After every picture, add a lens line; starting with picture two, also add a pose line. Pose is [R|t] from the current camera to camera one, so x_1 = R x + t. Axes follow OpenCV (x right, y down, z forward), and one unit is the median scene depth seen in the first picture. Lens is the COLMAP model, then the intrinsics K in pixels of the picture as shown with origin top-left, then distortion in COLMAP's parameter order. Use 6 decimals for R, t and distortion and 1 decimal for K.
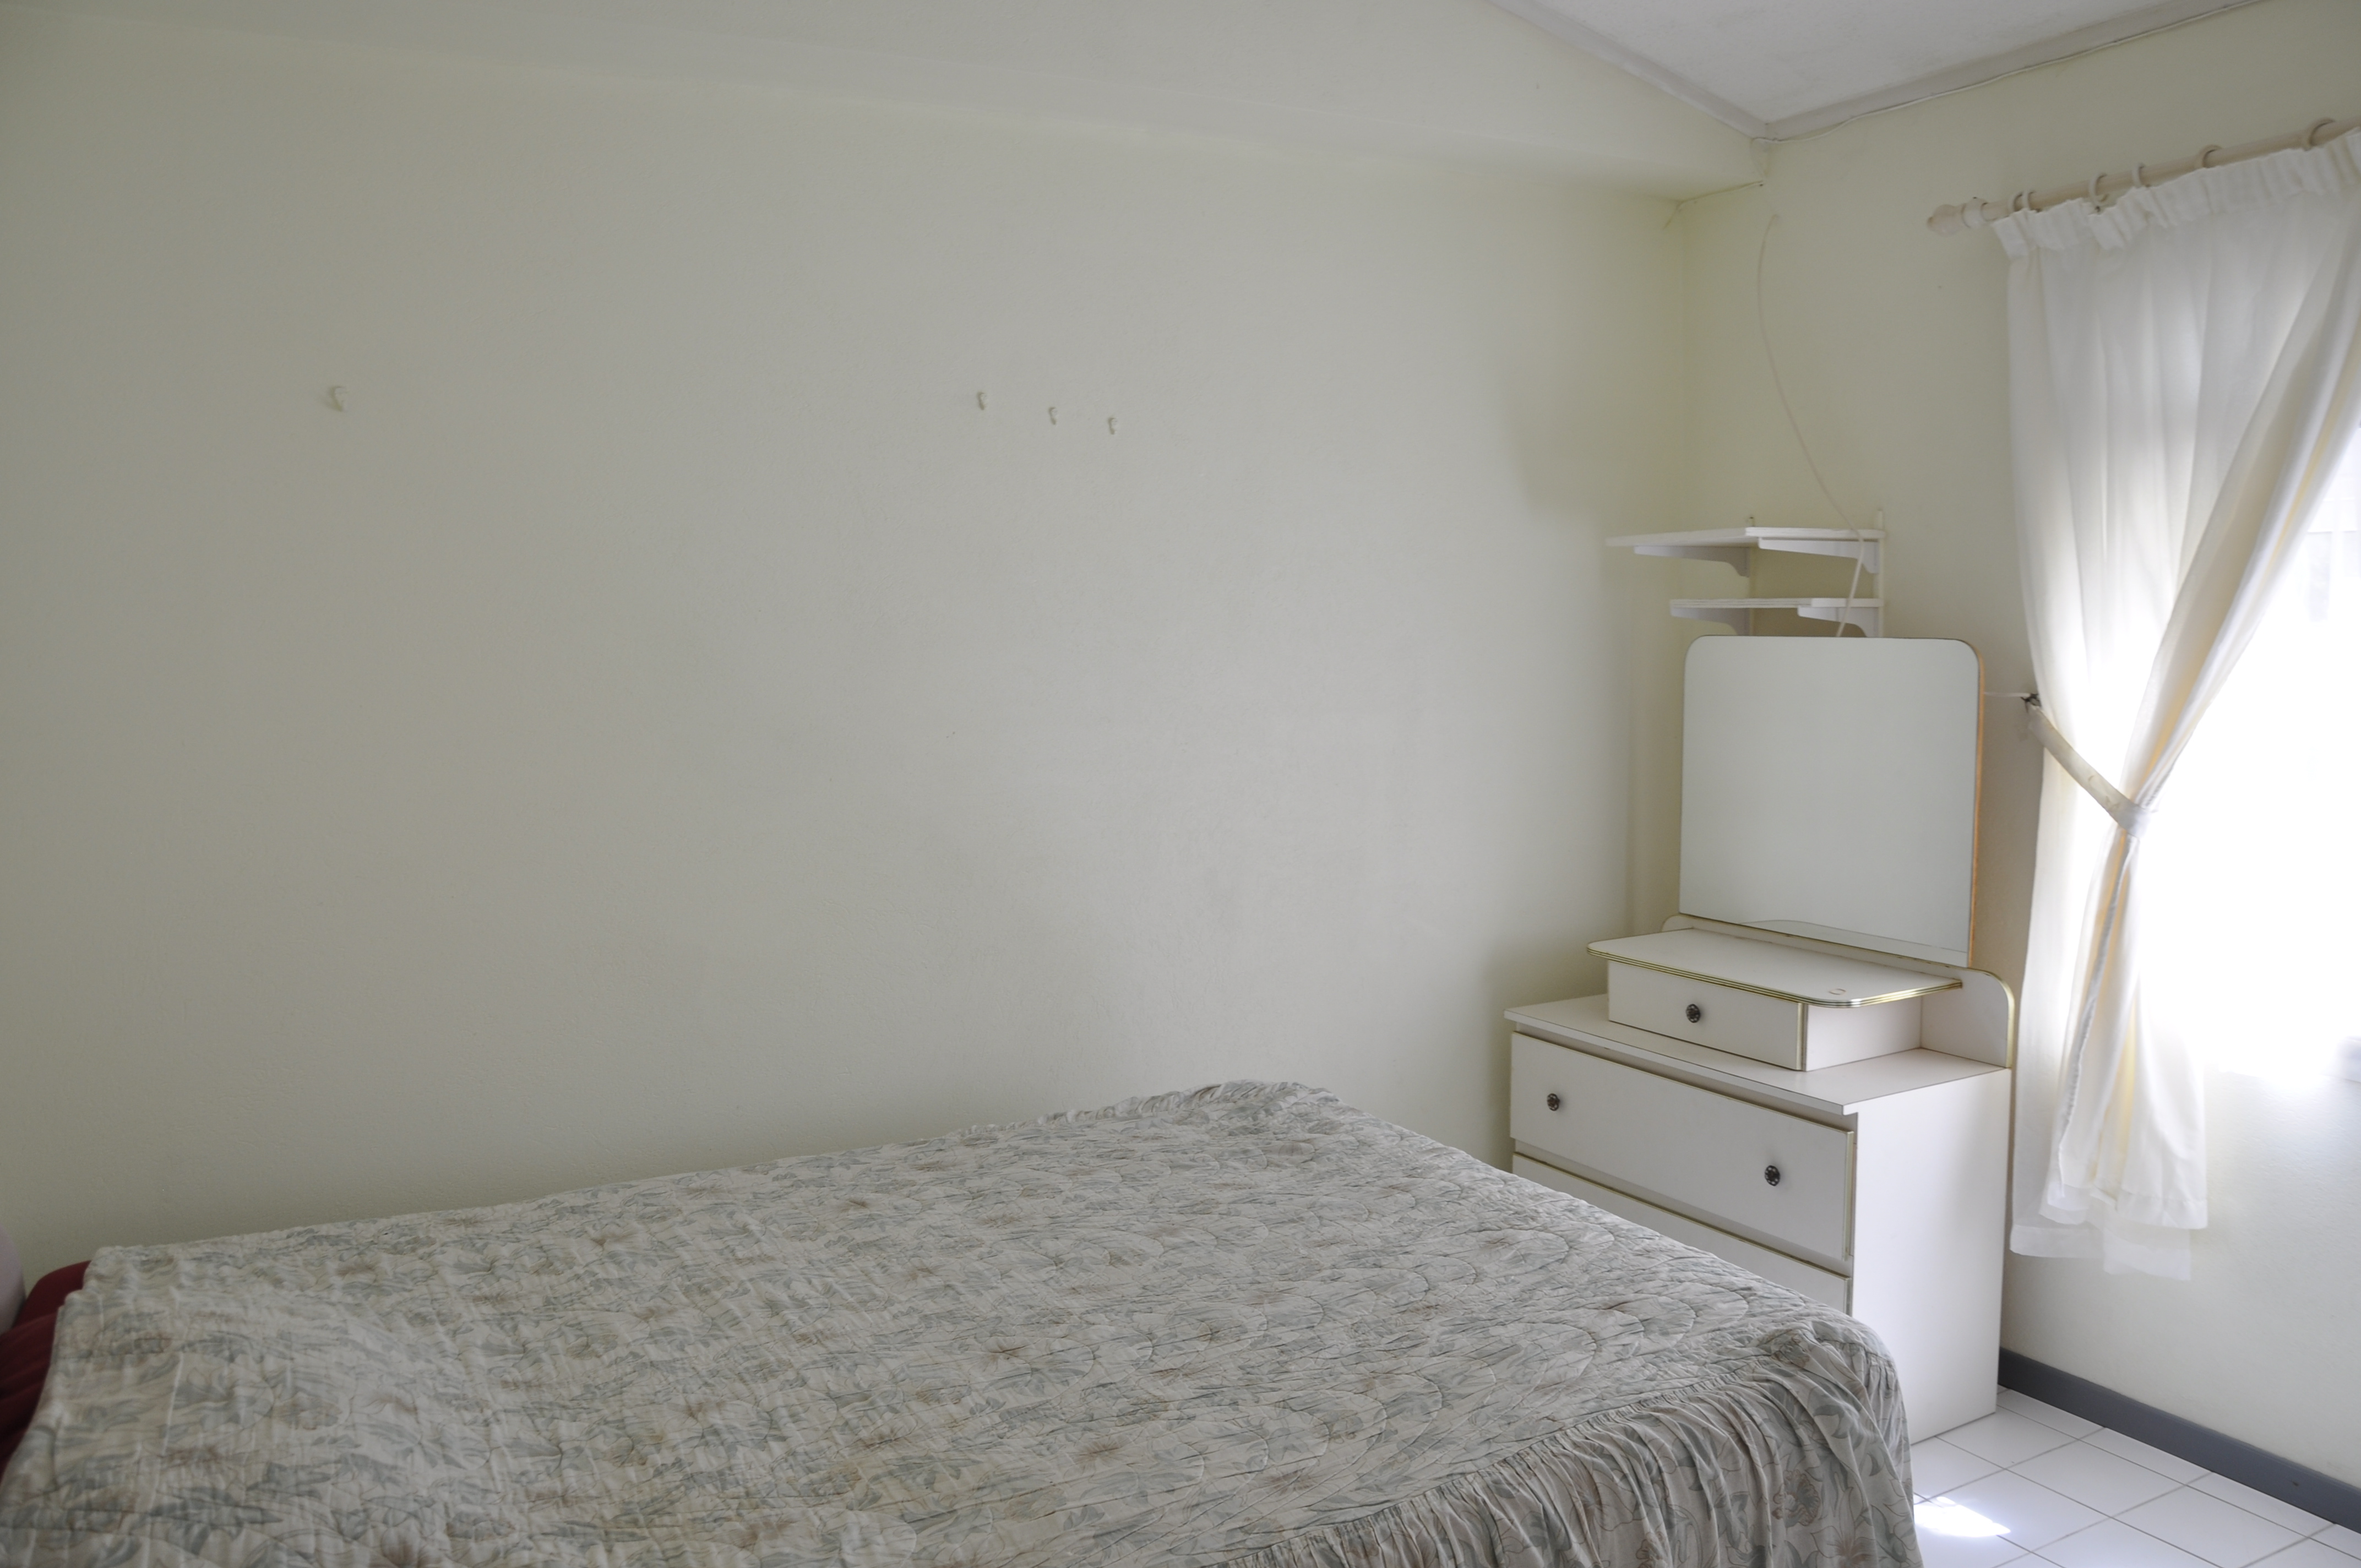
lens RADIAL K [[1881.4, 0, 1181.9], [0, 1881.4, 784.6], [0, 0, 1]] dist [-0.067555, 0.009246]
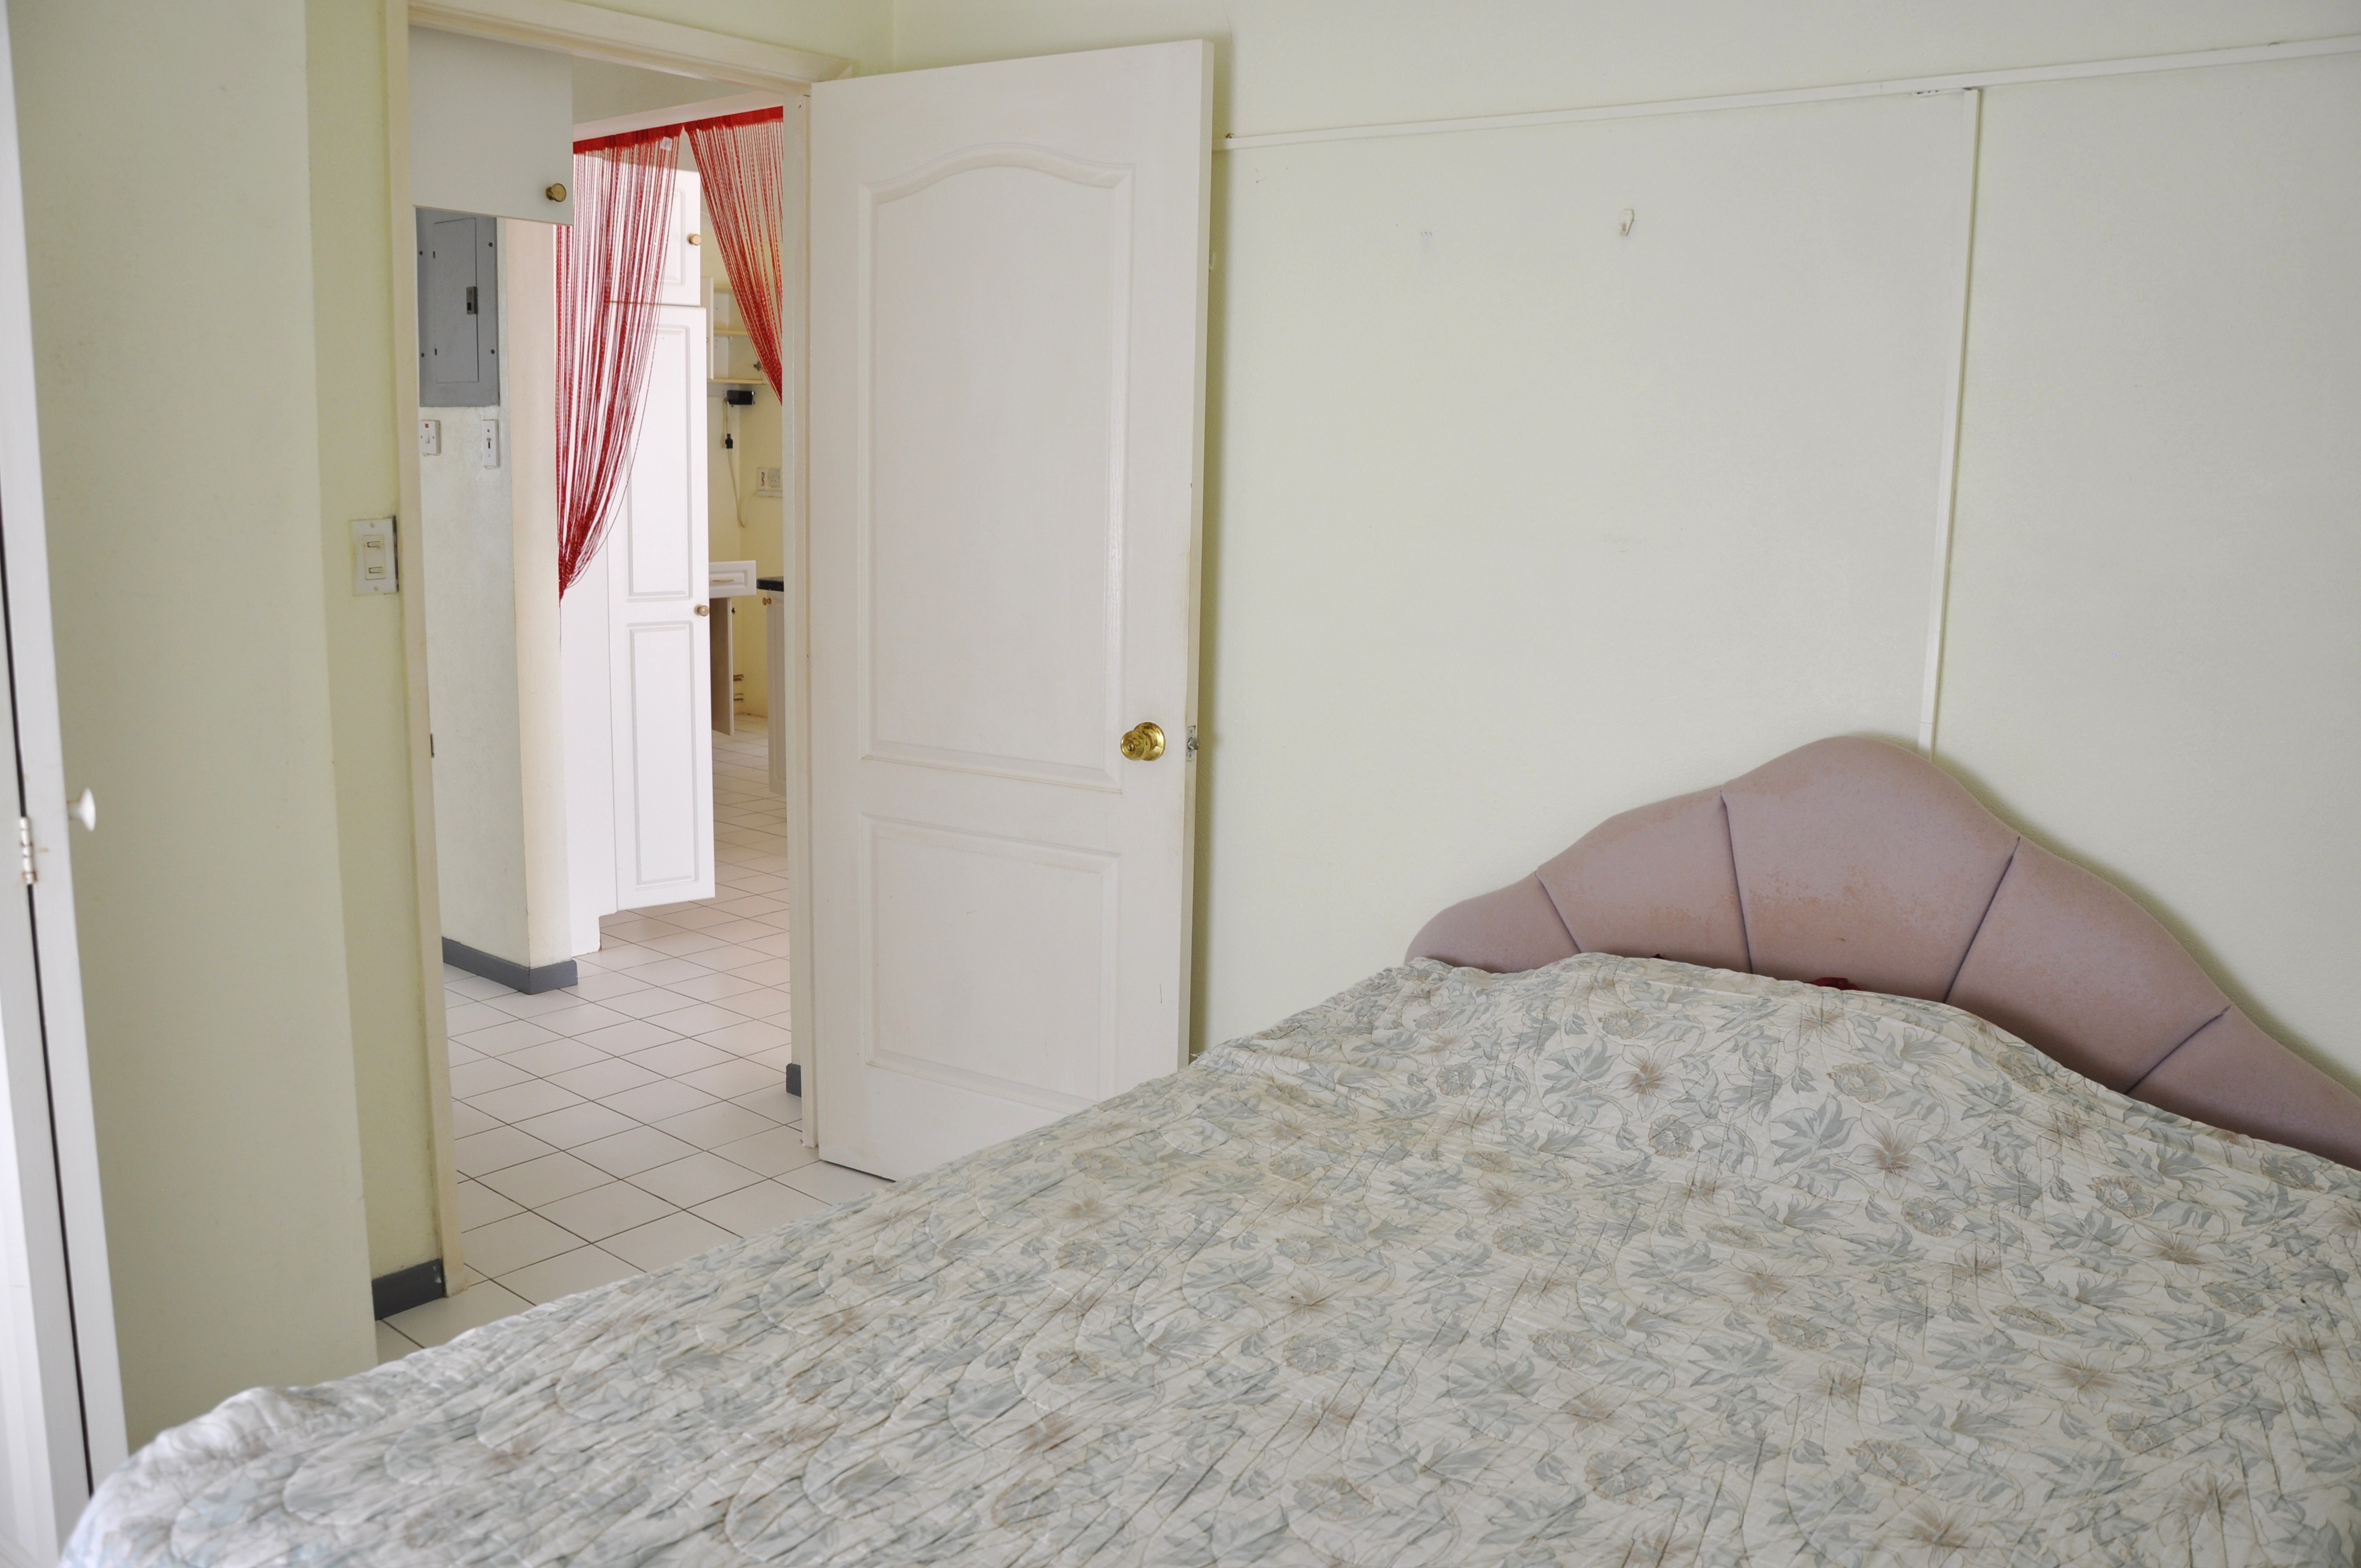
lens RADIAL K [[1881.4, 0, 1179.1], [0, 1881.4, 782.1], [0, 0, 1]] dist [-0.067555, 0.009246]
pose [[-0.921736, 0.058407, -0.383394, 0.250684], [-0.049561, 0.962748, 0.265821, -0.126978], [0.384638, 0.264018, -0.884505, 1.606906]]
